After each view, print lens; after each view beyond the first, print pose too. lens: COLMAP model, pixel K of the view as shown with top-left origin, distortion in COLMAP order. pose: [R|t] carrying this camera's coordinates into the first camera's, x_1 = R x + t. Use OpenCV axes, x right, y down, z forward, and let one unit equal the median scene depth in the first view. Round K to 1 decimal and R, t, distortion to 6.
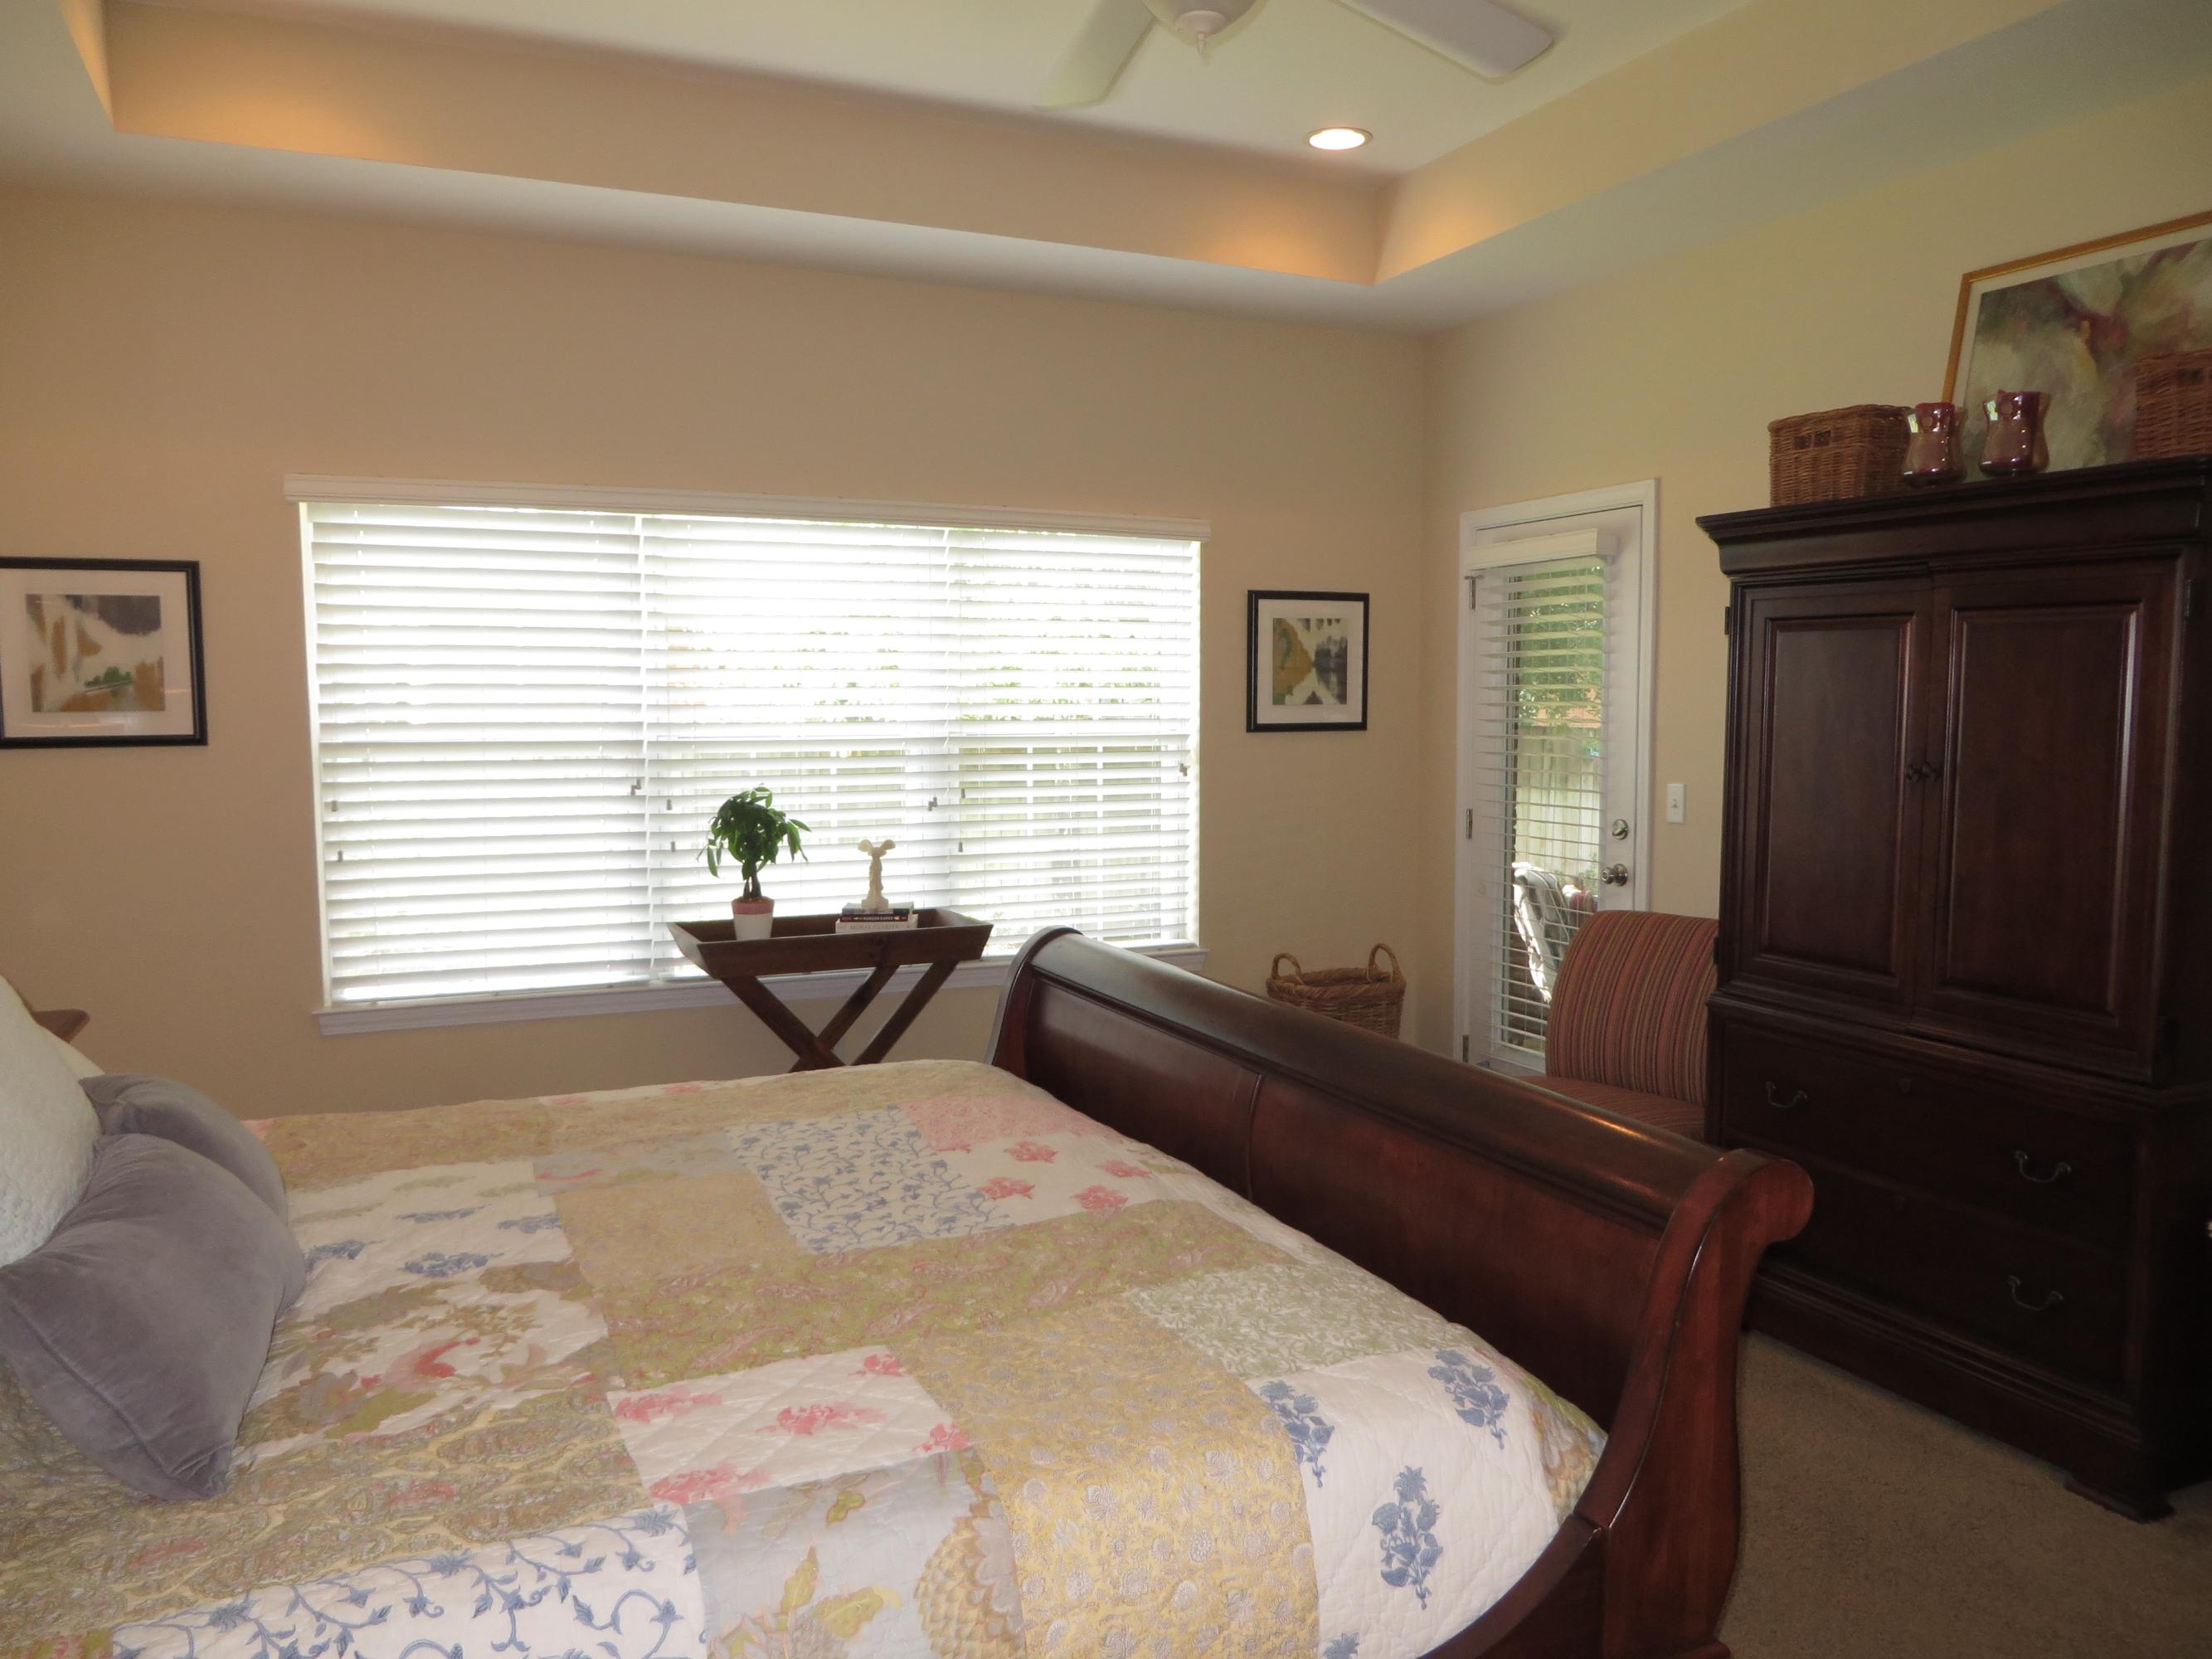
lens RADIAL K [[1659.9, 0, 1114.9], [0, 1659.9, 838.4], [0, 0, 1]] dist [-0.013357, 0.015305]
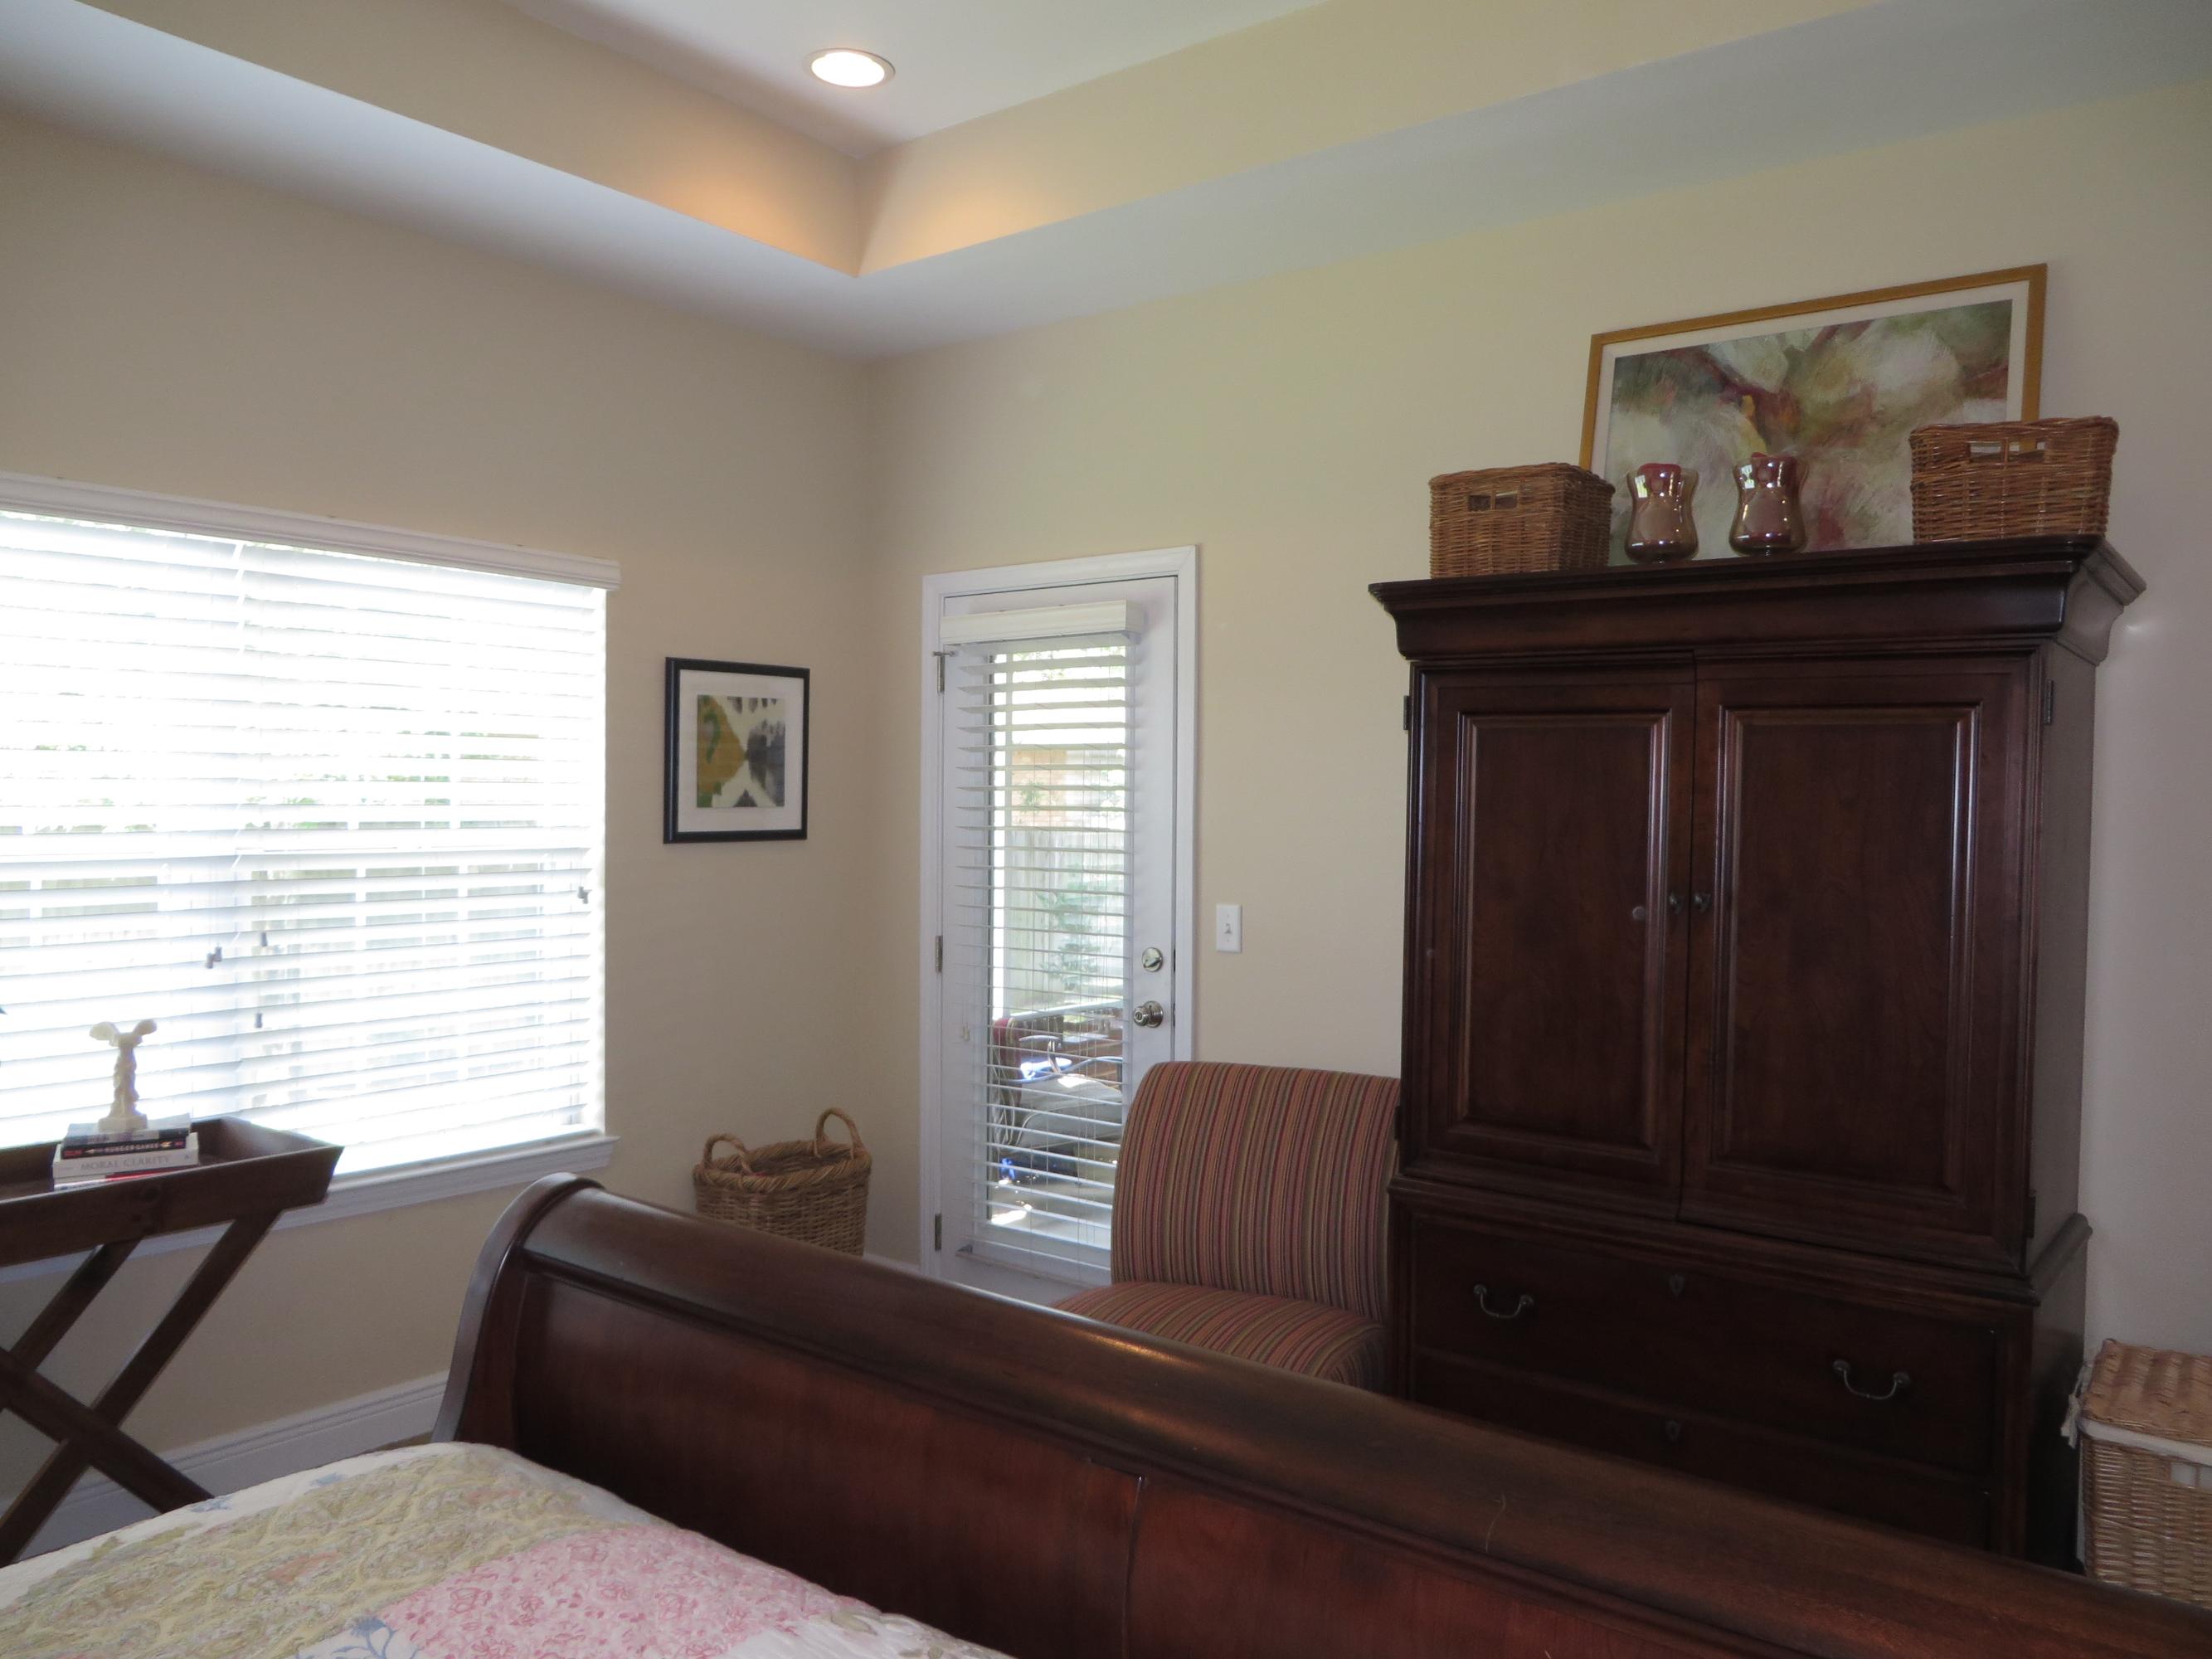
lens RADIAL K [[1655.2, 0, 1106.0], [0, 1655.2, 829.5], [0, 0, 1]] dist [-0.011034, -0.003411]
pose [[0.887462, -0.001671, 0.460878, -0.102342], [0.029509, 0.998148, -0.053202, -0.027715], [-0.459936, 0.060815, 0.885867, 0.273132]]
